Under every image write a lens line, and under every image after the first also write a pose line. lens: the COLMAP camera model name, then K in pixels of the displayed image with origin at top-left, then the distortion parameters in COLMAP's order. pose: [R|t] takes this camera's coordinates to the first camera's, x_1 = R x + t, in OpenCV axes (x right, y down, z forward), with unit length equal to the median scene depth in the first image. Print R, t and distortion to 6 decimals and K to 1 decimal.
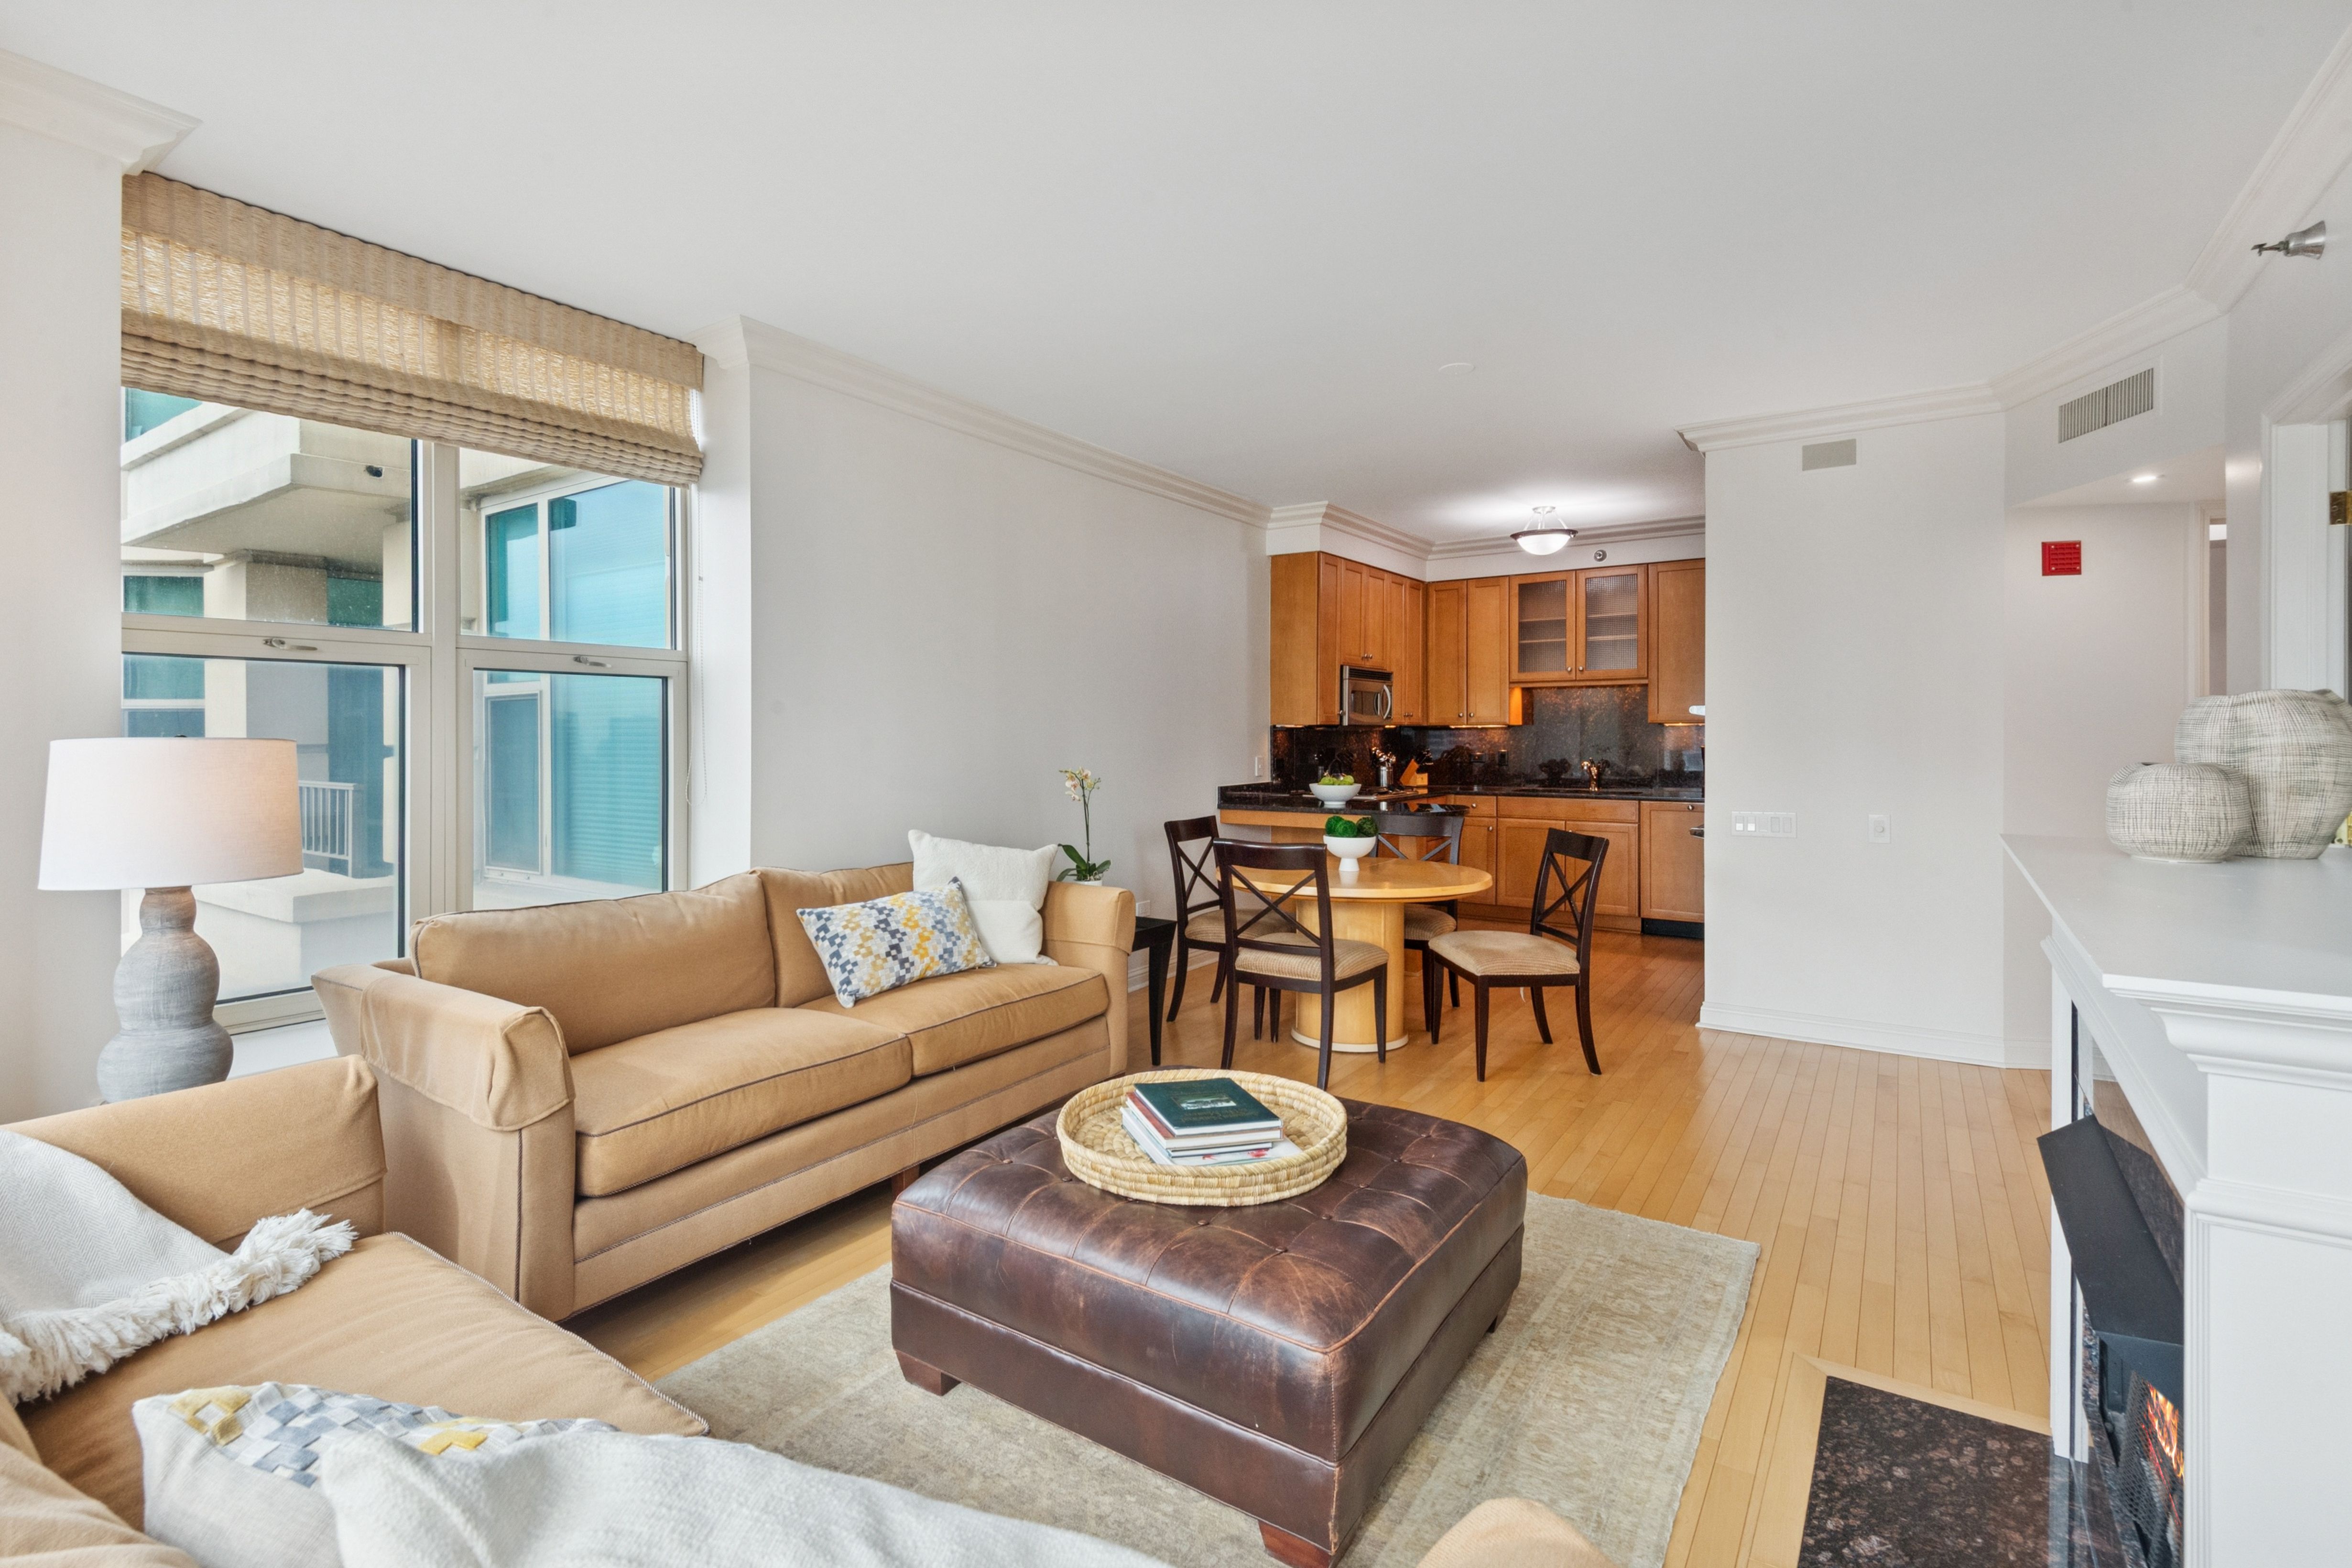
lens RADIAL K [[1083.0, 0, 1127.1], [0, 1083.0, 725.1], [0, 0, 1]] dist [0.026077, -0.000111]
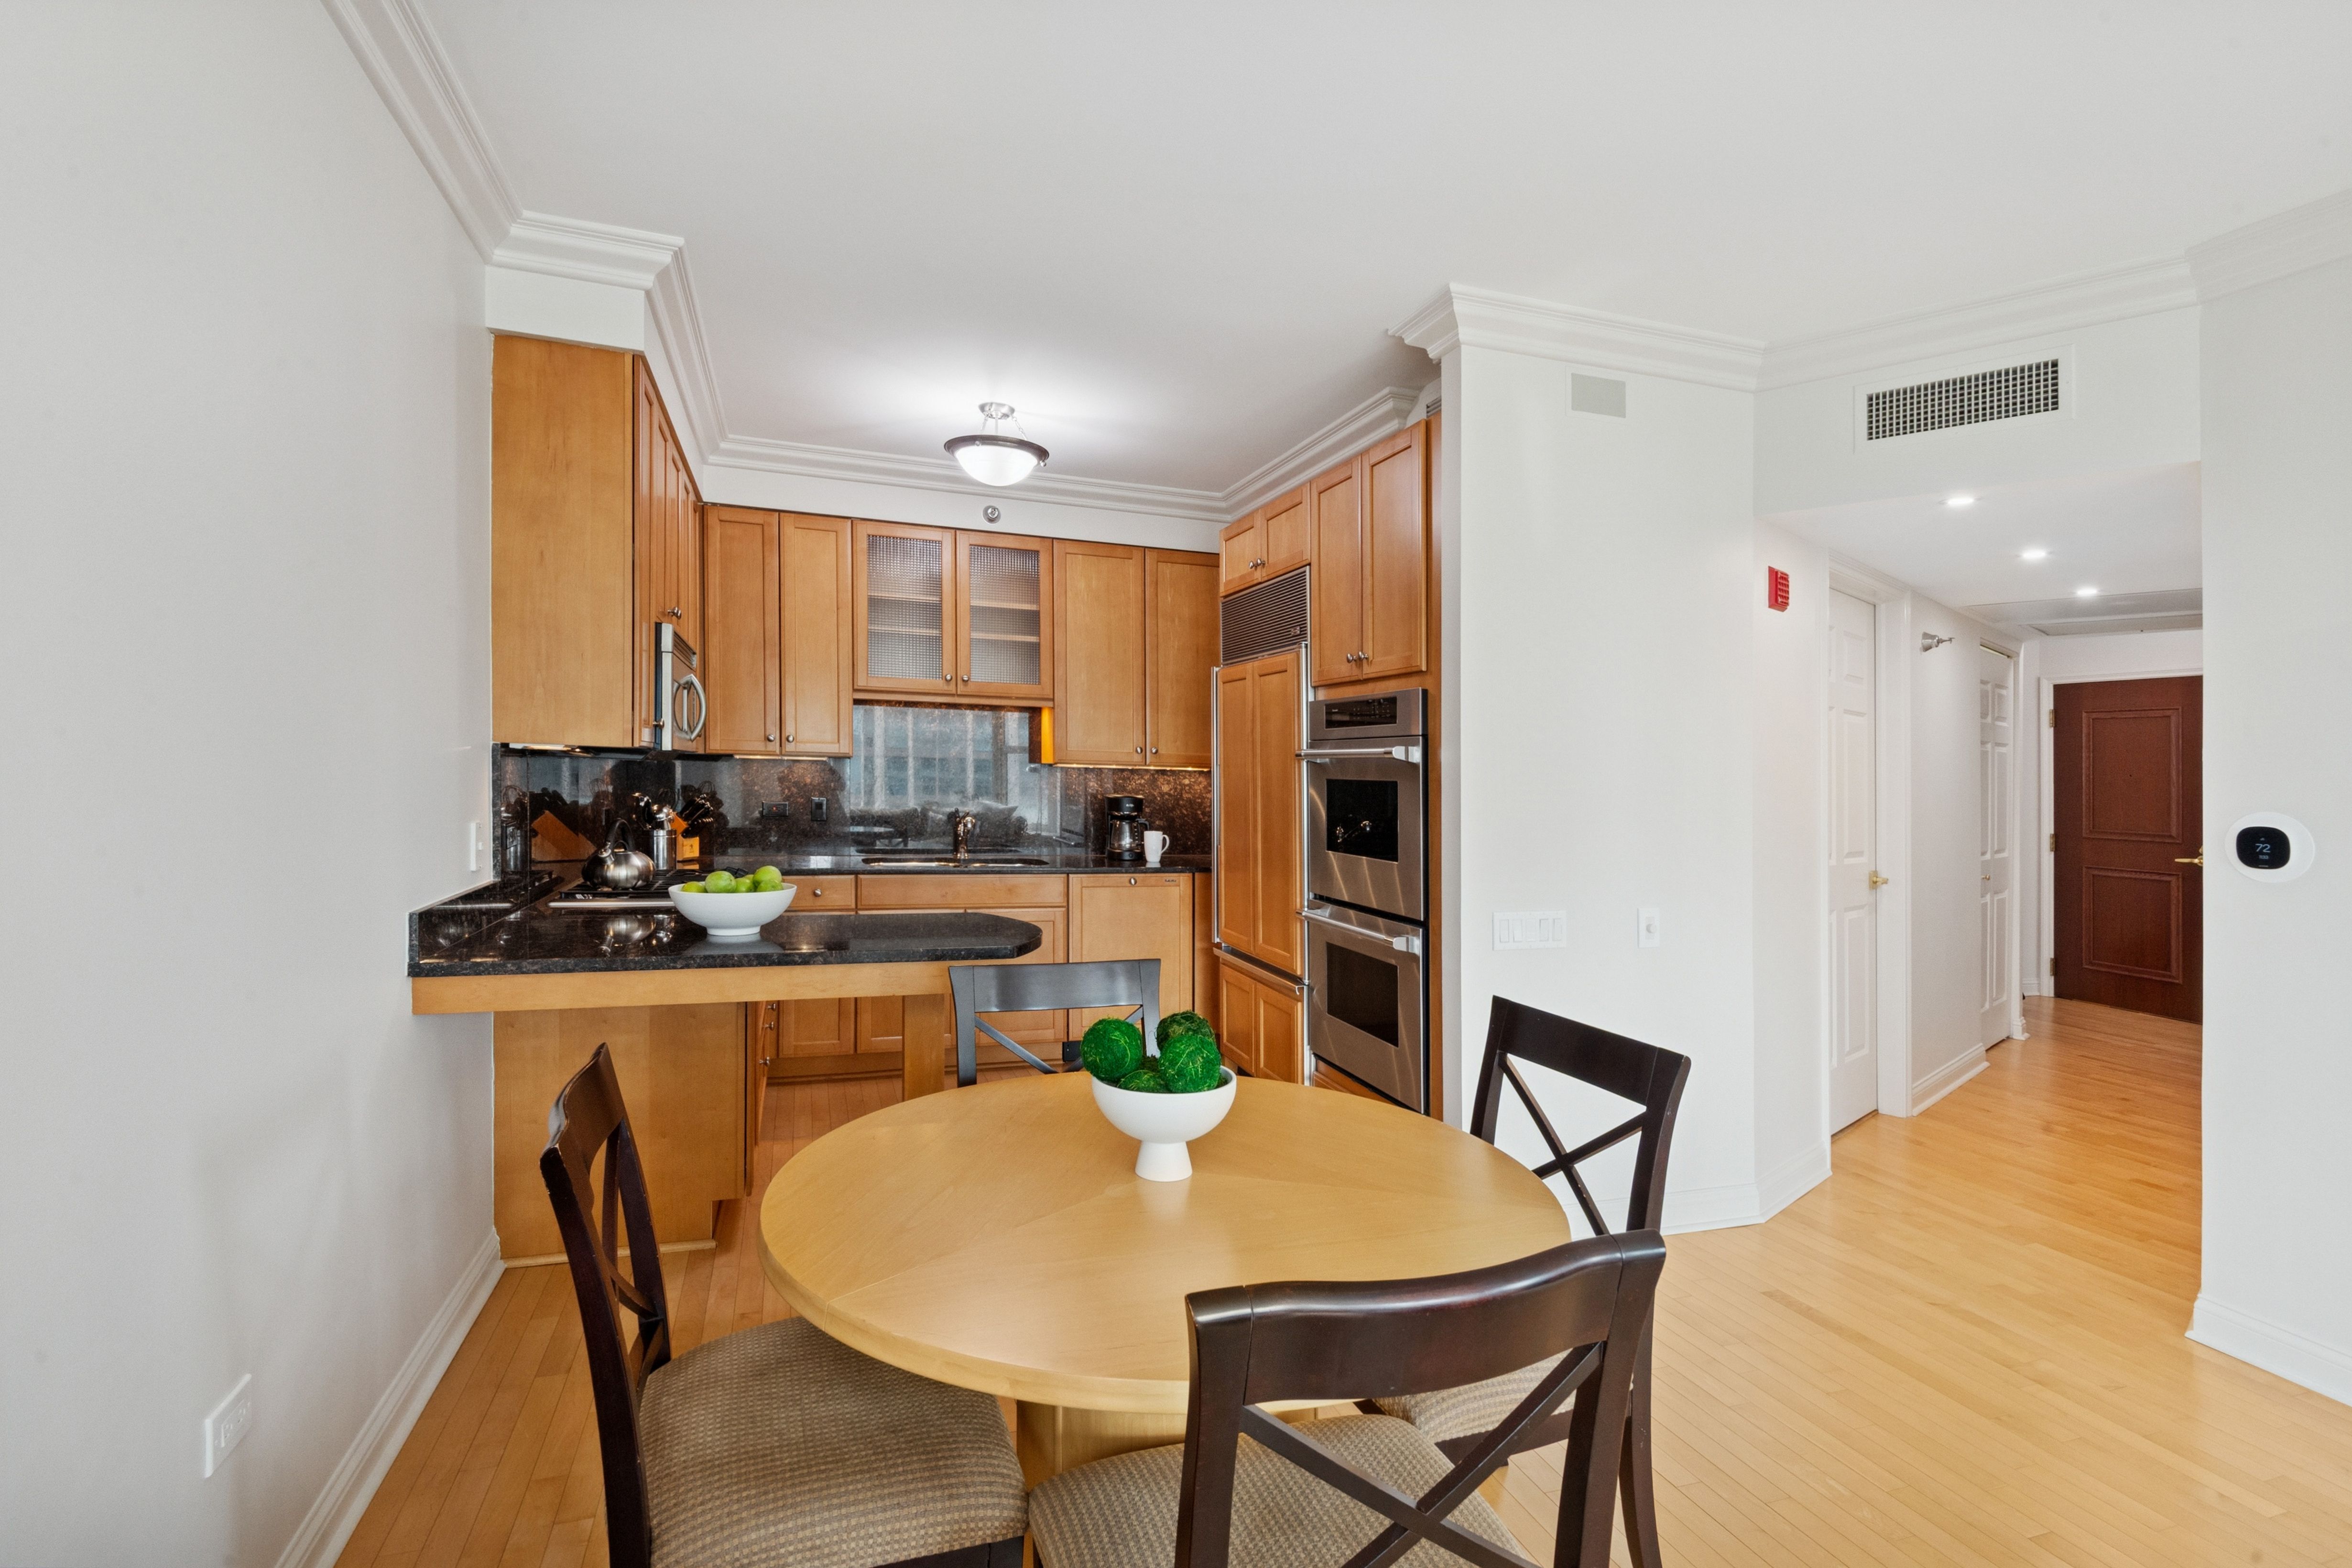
lens RADIAL K [[1085.8, 0, 1176.0], [0, 1085.8, 784.0], [0, 0, 1]] dist [0.027614, 0.000072]
pose [[0.582783, 0.011252, 0.812550, -0.060088], [-0.036211, 0.999270, 0.012134, 0.001233], [-0.811821, -0.036495, 0.582765, 0.603638]]
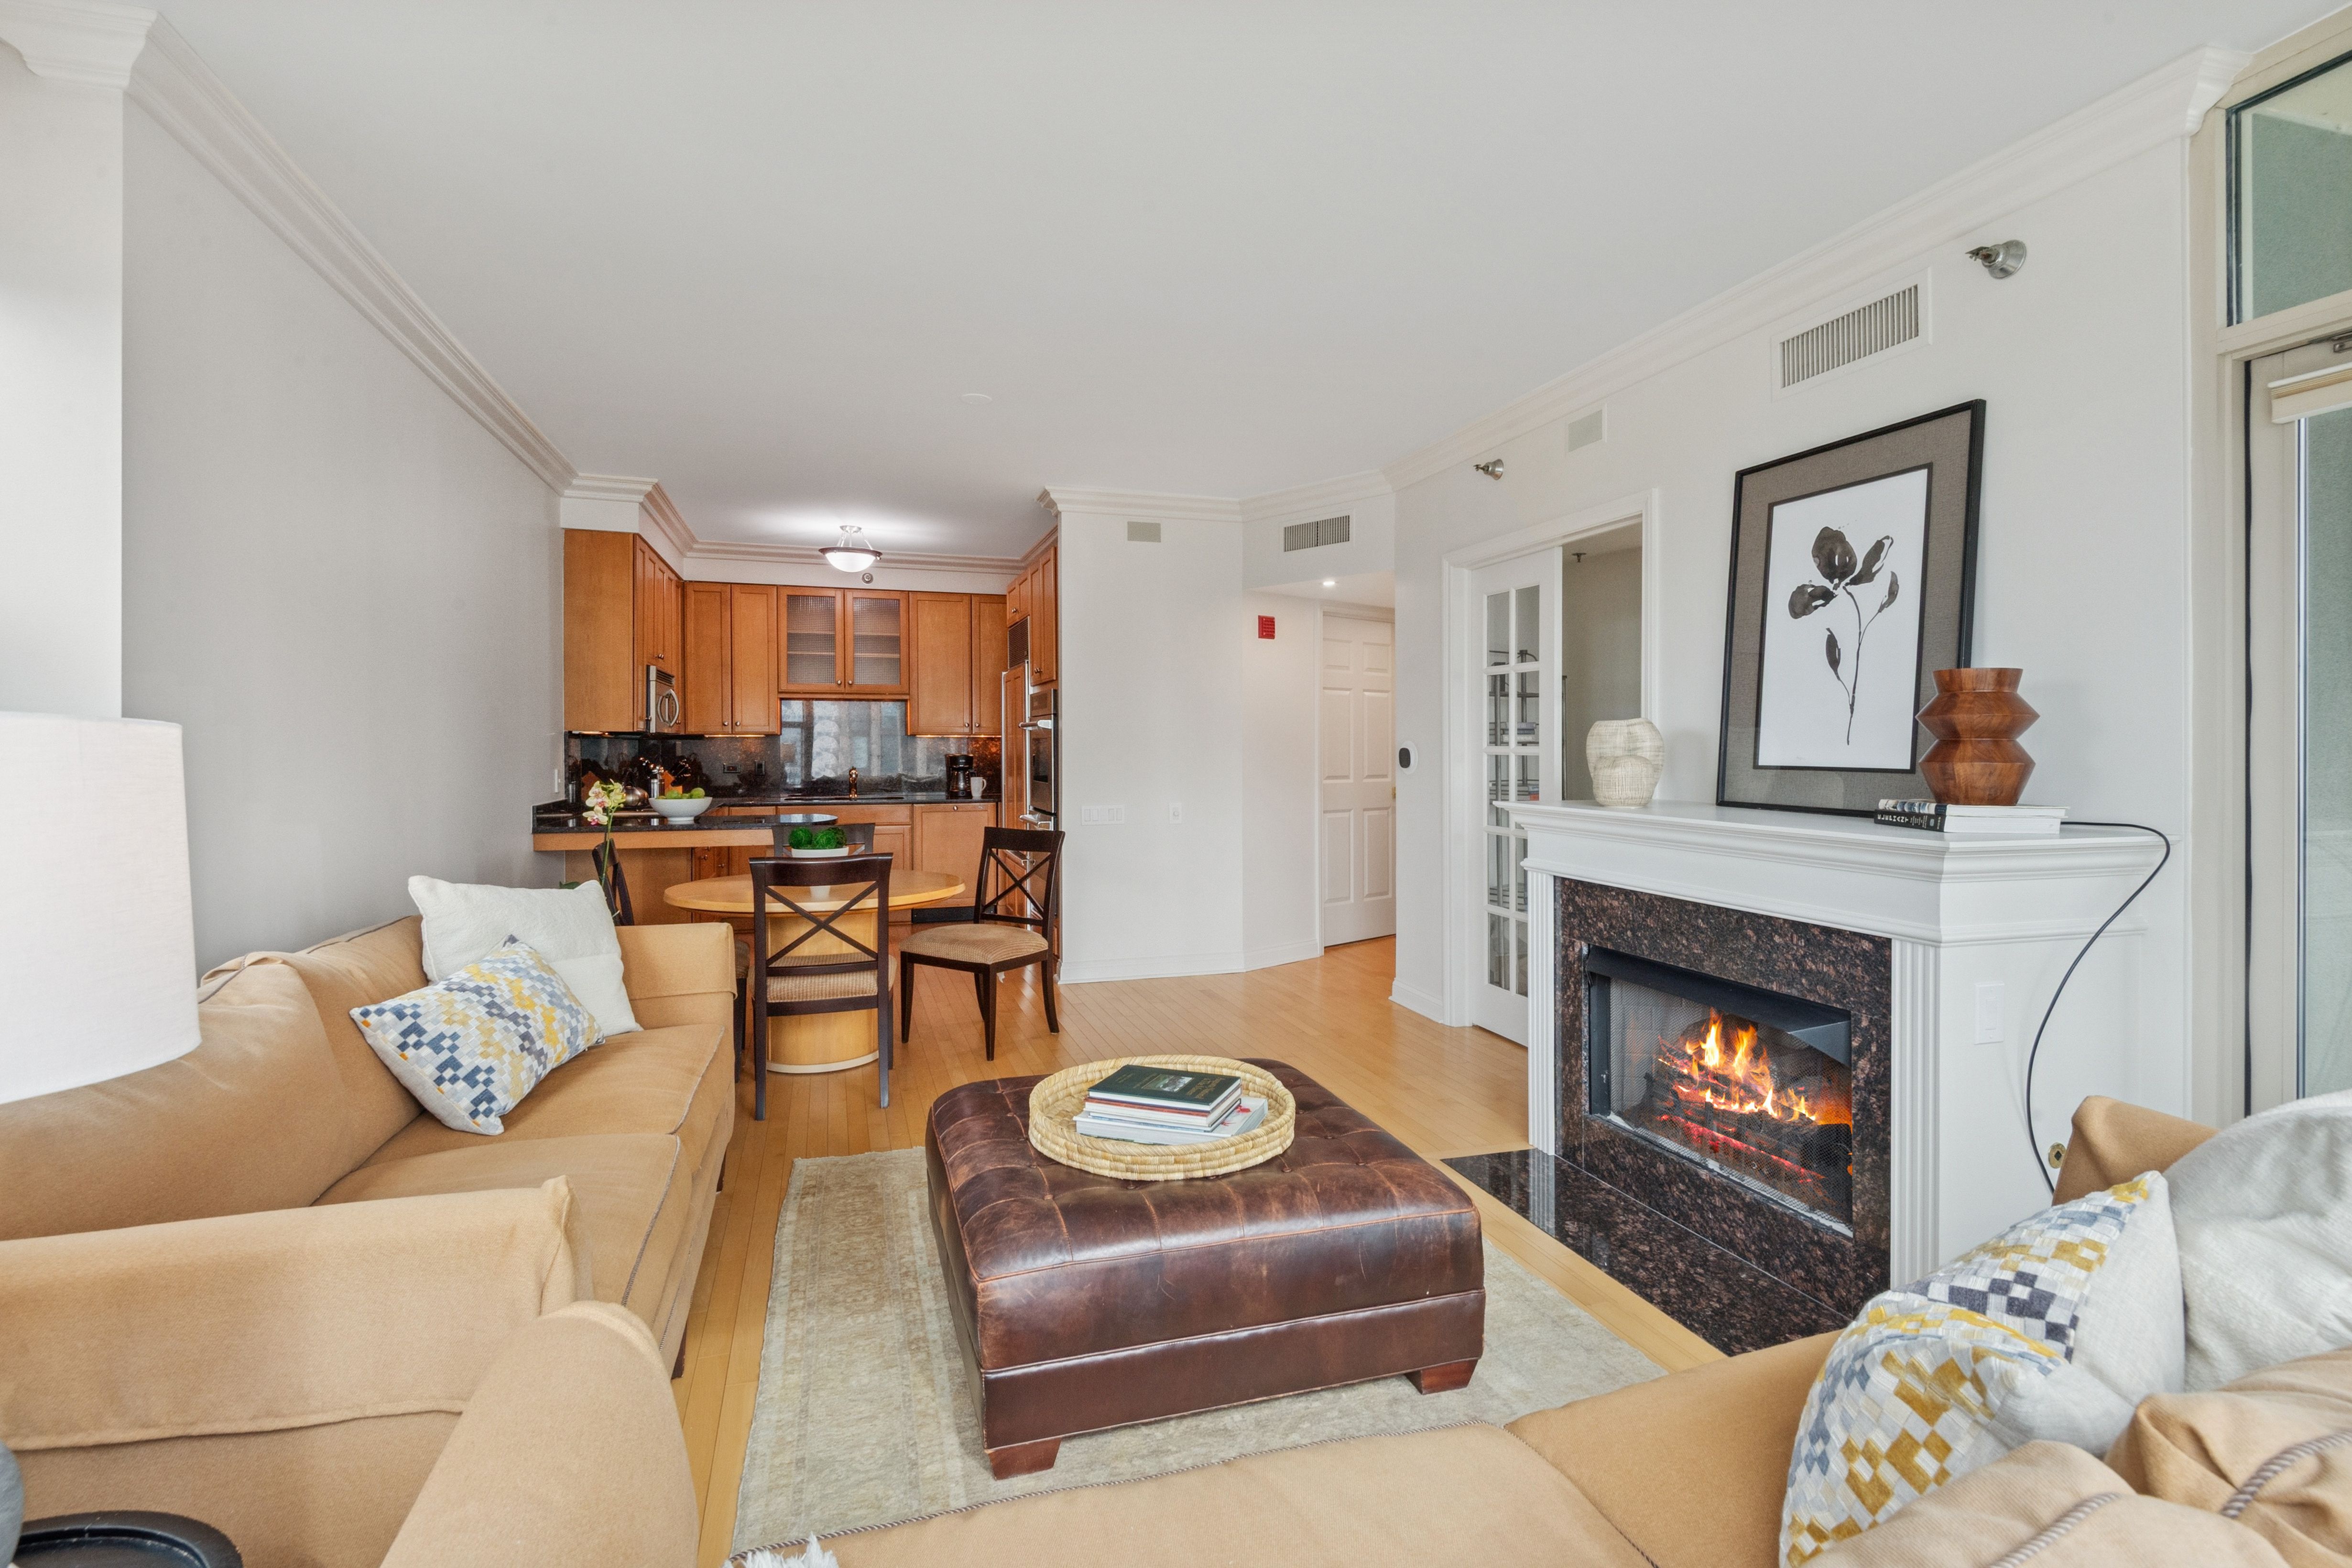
lens RADIAL K [[1097.6, 0, 1165.1], [0, 1097.6, 731.2], [0, 0, 1]] dist [0.025370, -0.013059]
pose [[0.616764, 0.014063, 0.787022, -0.279291], [-0.009580, 0.999900, -0.010359, 0.004917], [-0.787090, -0.001151, 0.616838, 0.121695]]
